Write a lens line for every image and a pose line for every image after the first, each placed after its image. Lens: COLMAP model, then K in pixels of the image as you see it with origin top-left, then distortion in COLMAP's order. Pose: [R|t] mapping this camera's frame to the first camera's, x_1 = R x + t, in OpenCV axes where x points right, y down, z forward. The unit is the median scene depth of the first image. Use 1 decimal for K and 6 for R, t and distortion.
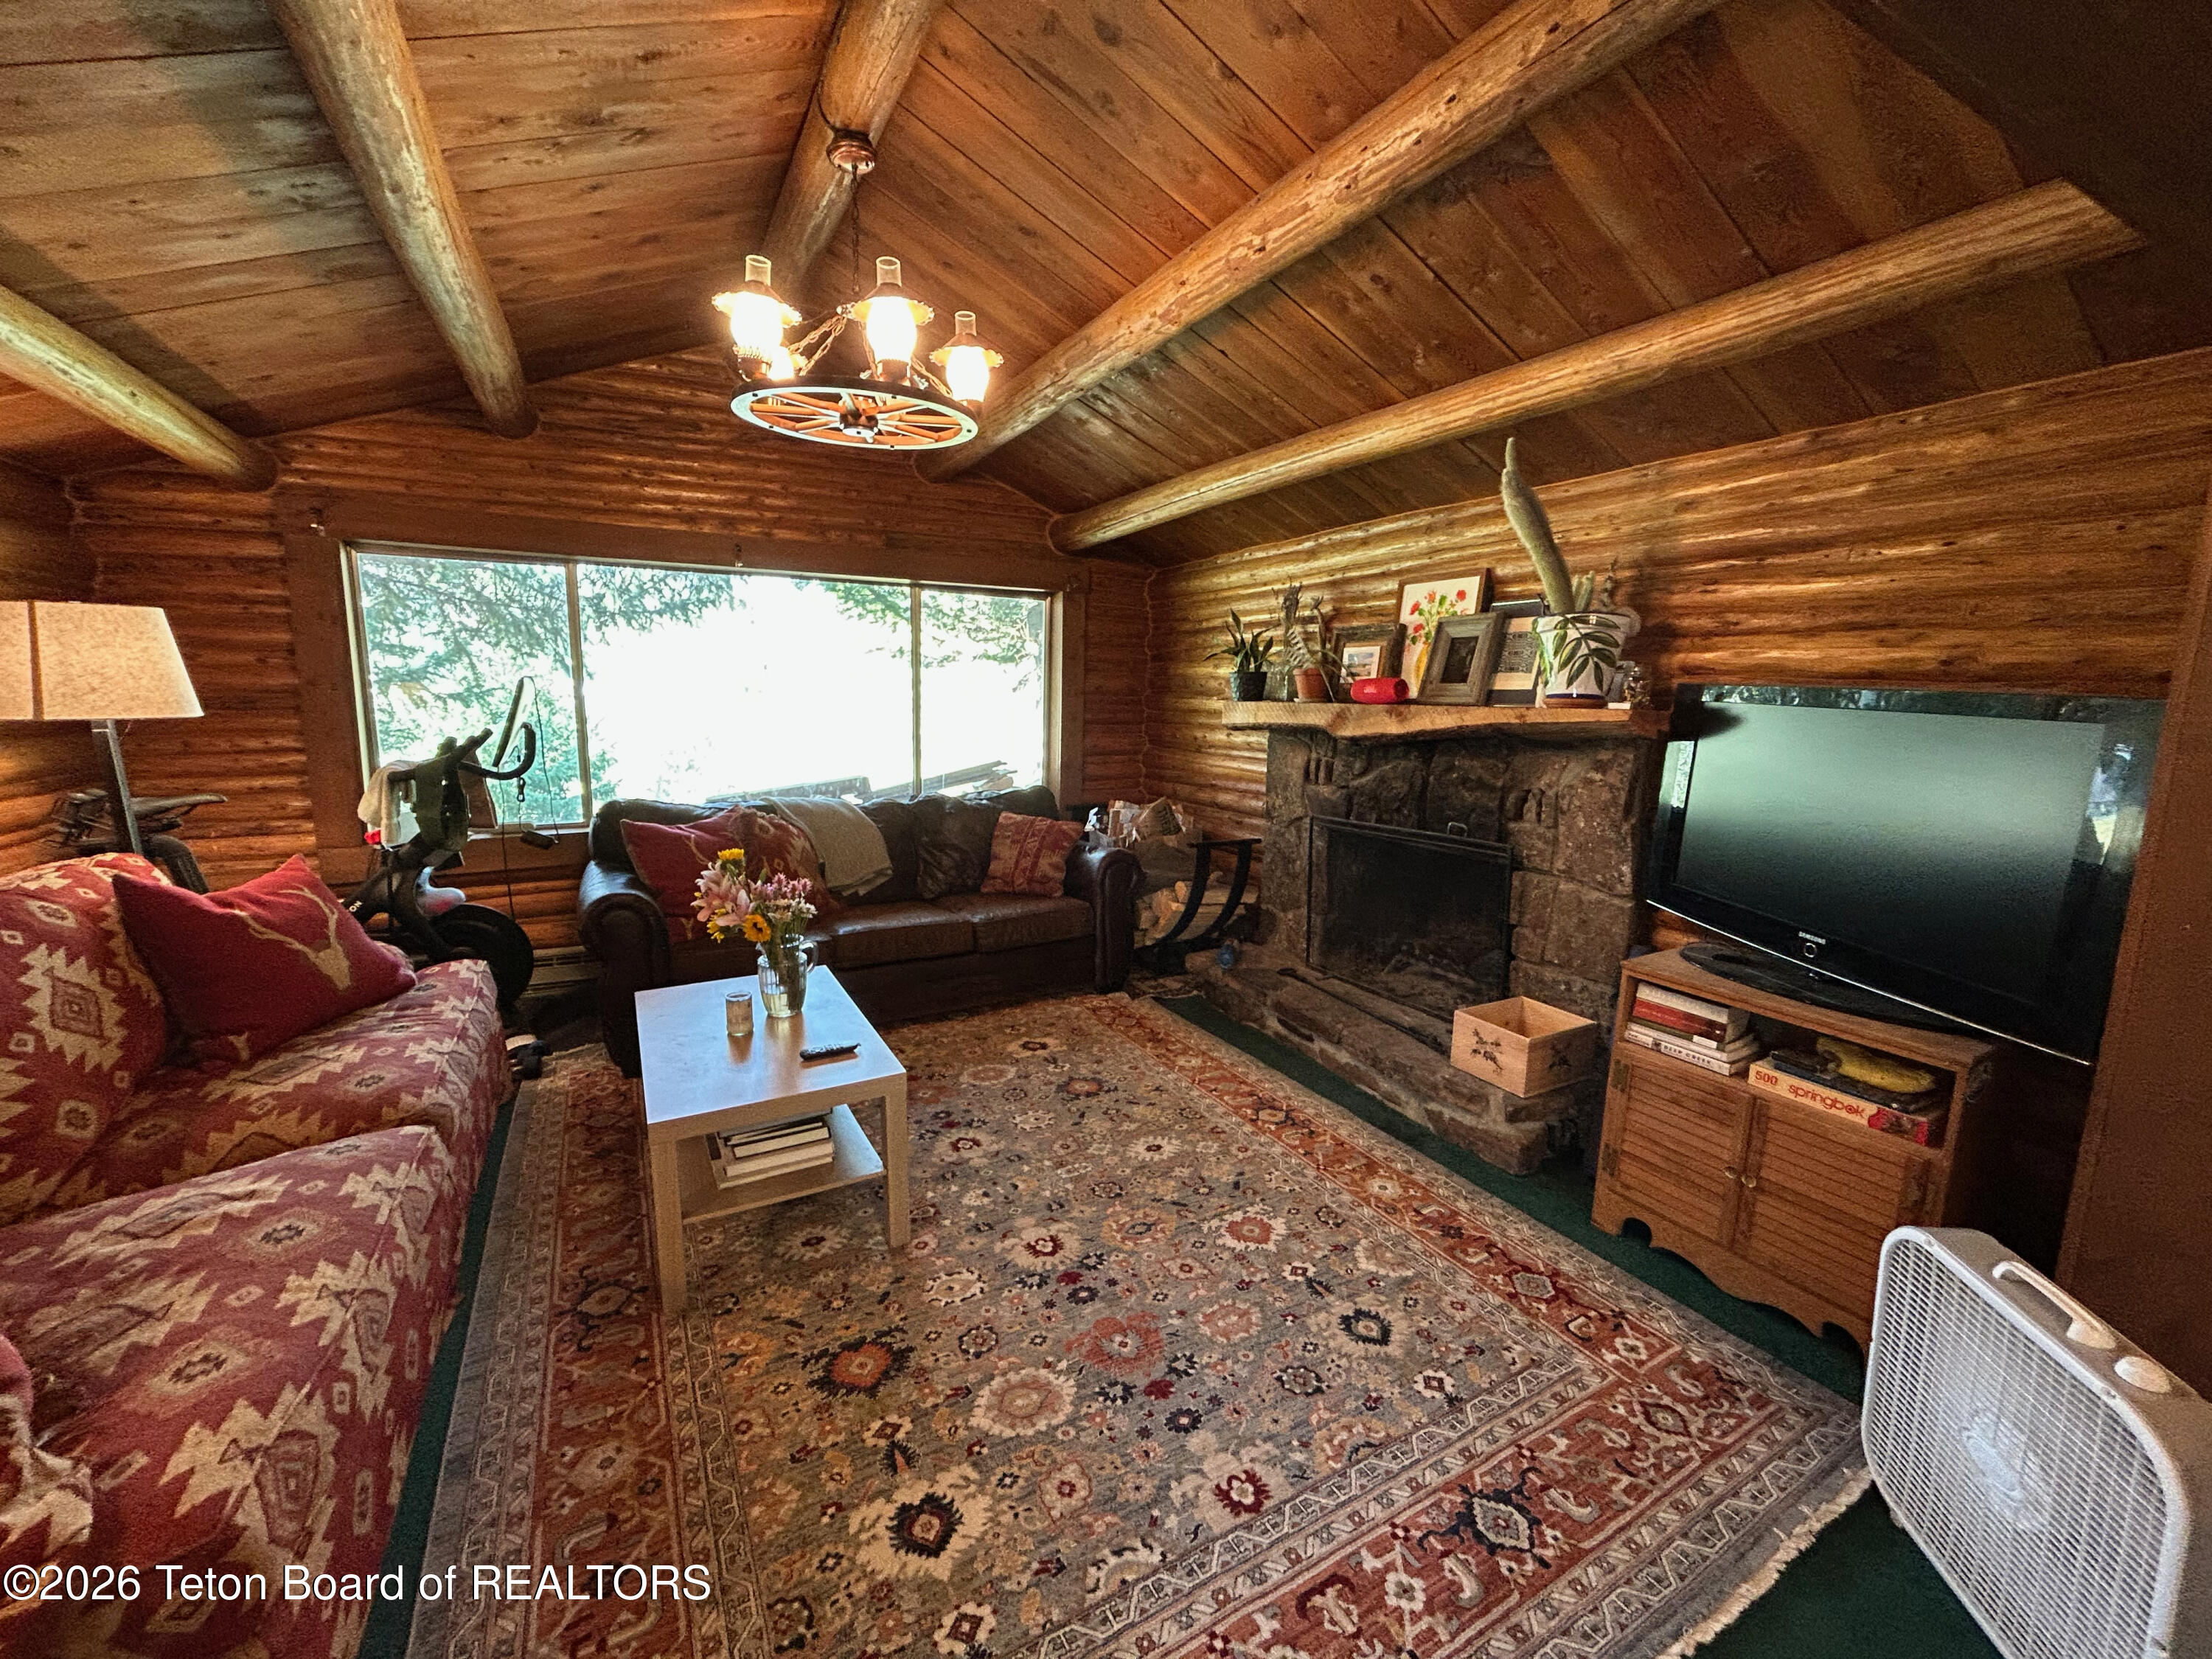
lens RADIAL K [[894.7, 0, 1103.9], [0, 894.7, 826.6], [0, 0, 1]] dist [-0.000473, 0.000379]
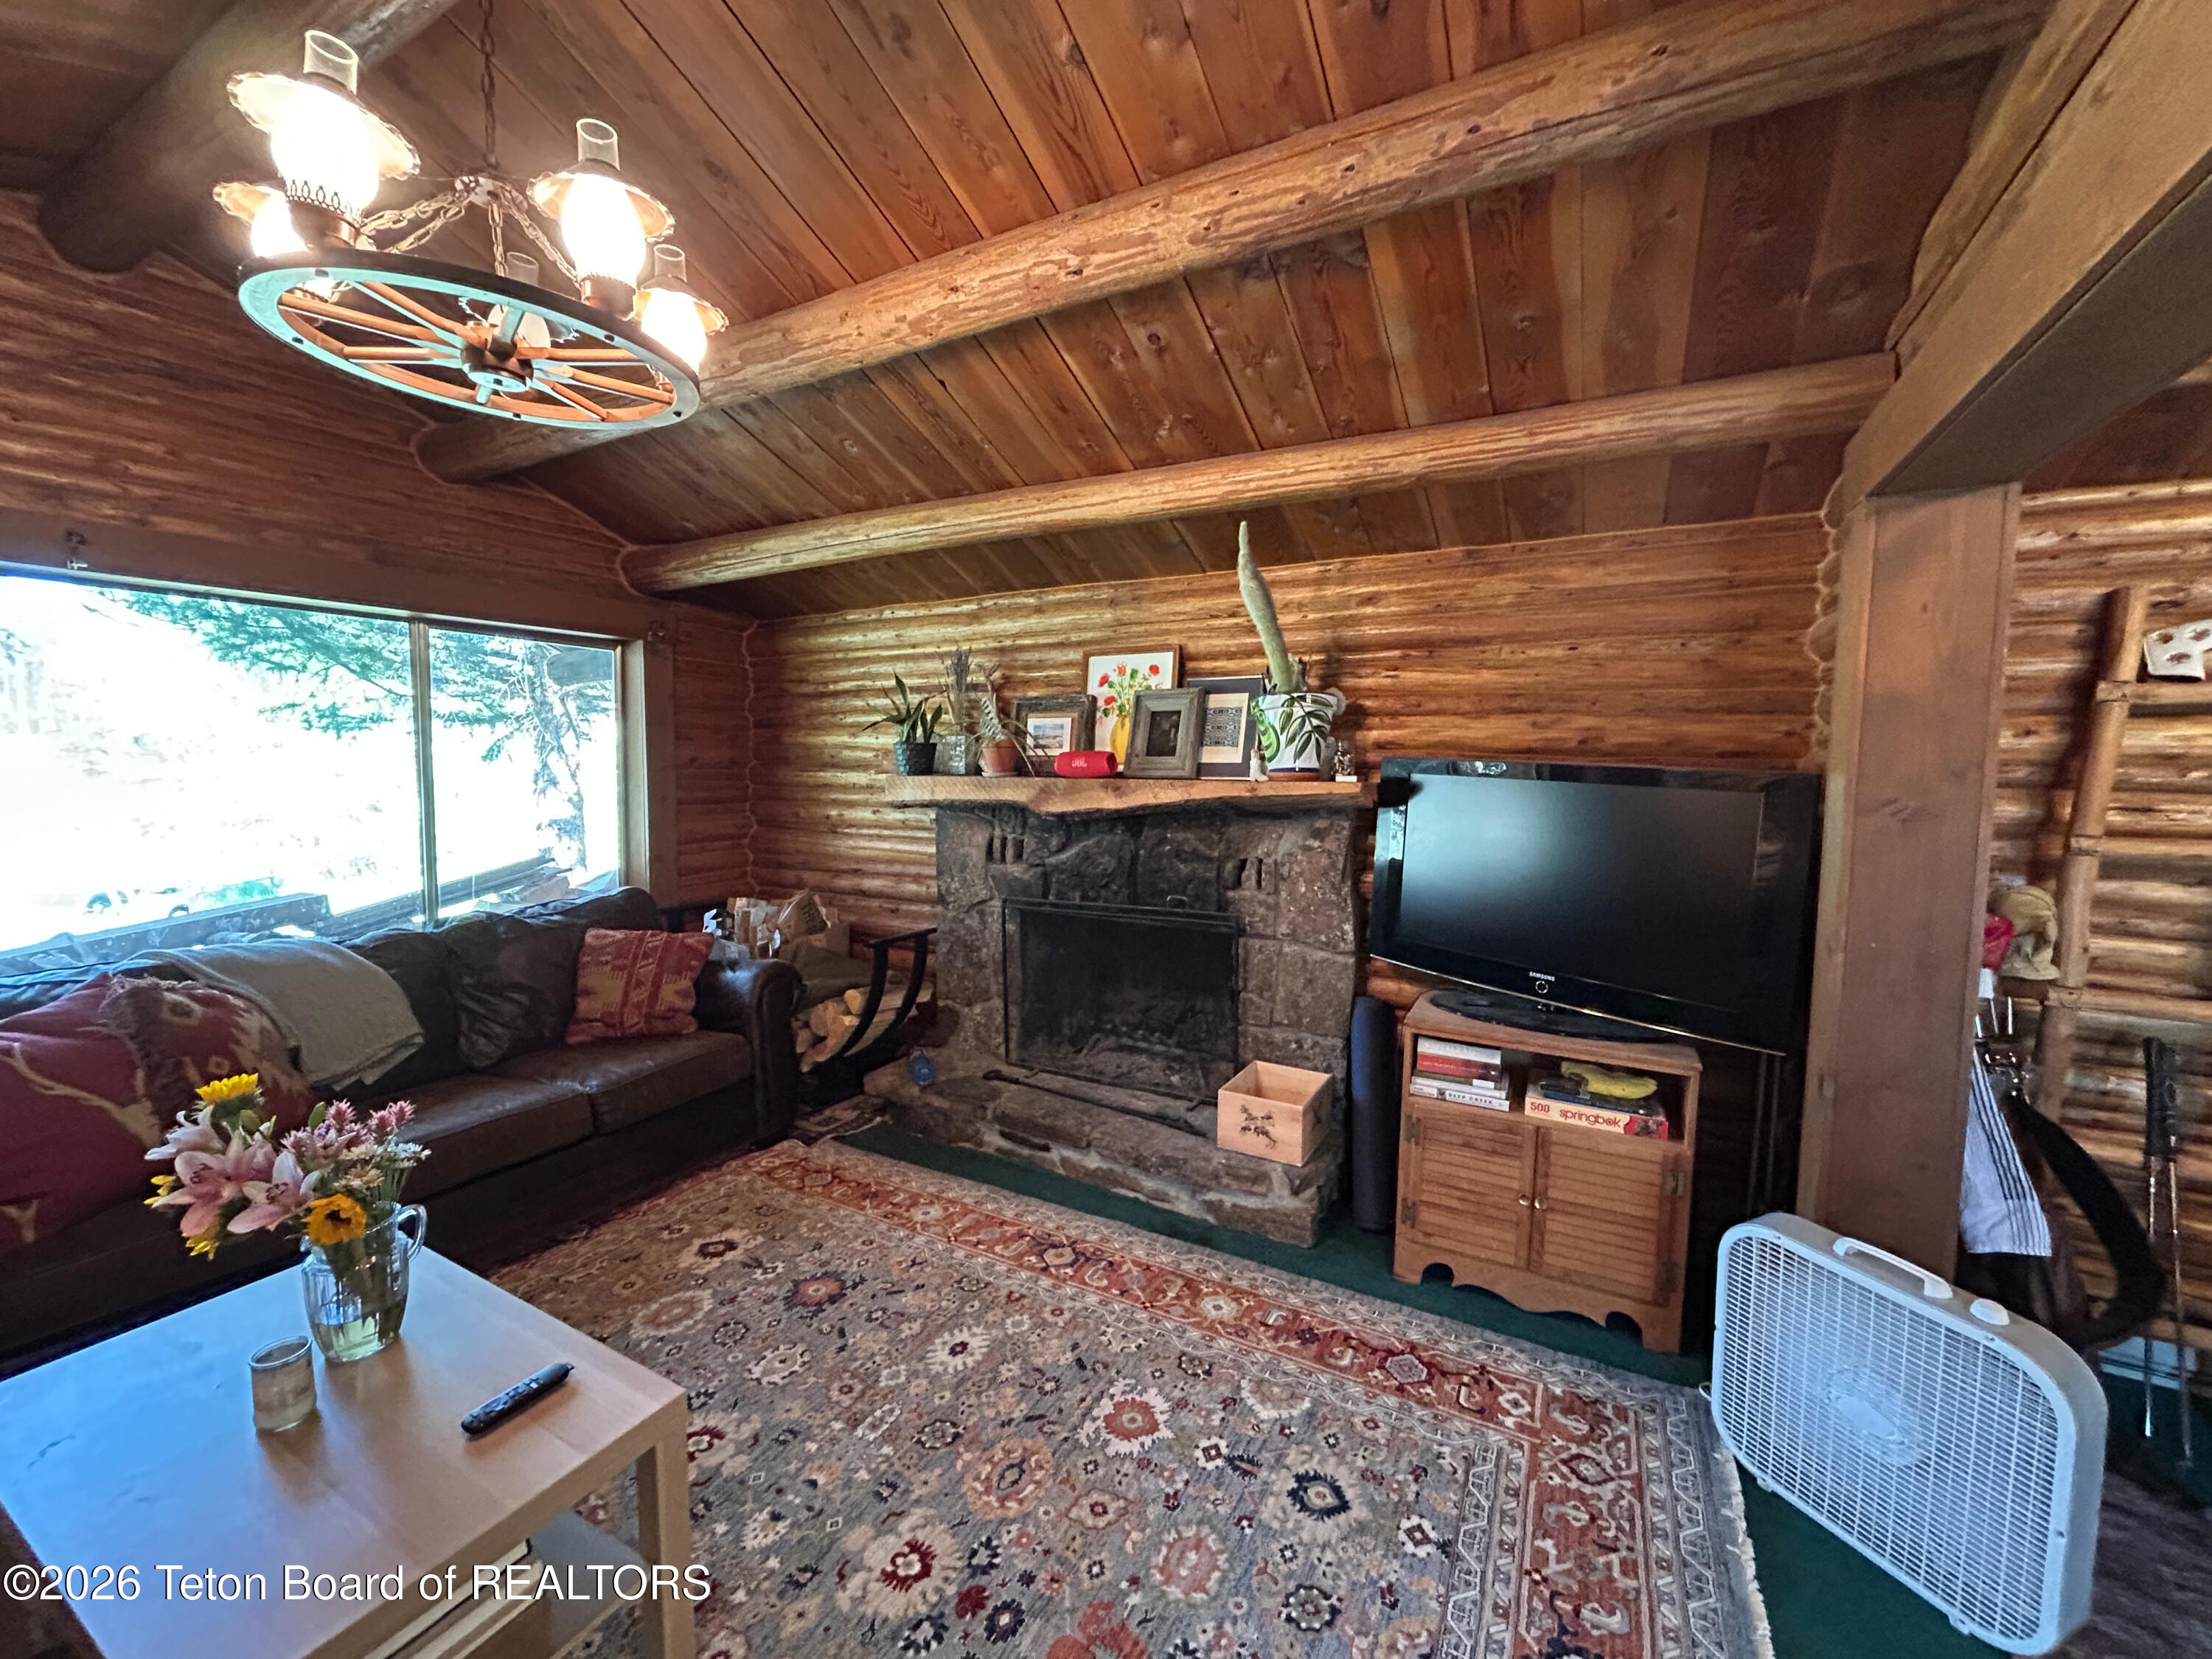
lens RADIAL K [[894.7, 0, 1103.9], [0, 894.7, 826.6], [0, 0, 1]] dist [-0.000473, 0.000379]
pose [[0.846940, -0.051584, 0.529180, -0.233526], [0.086753, 0.995352, -0.041820, -0.055184], [-0.524563, 0.081327, 0.847478, 0.233000]]
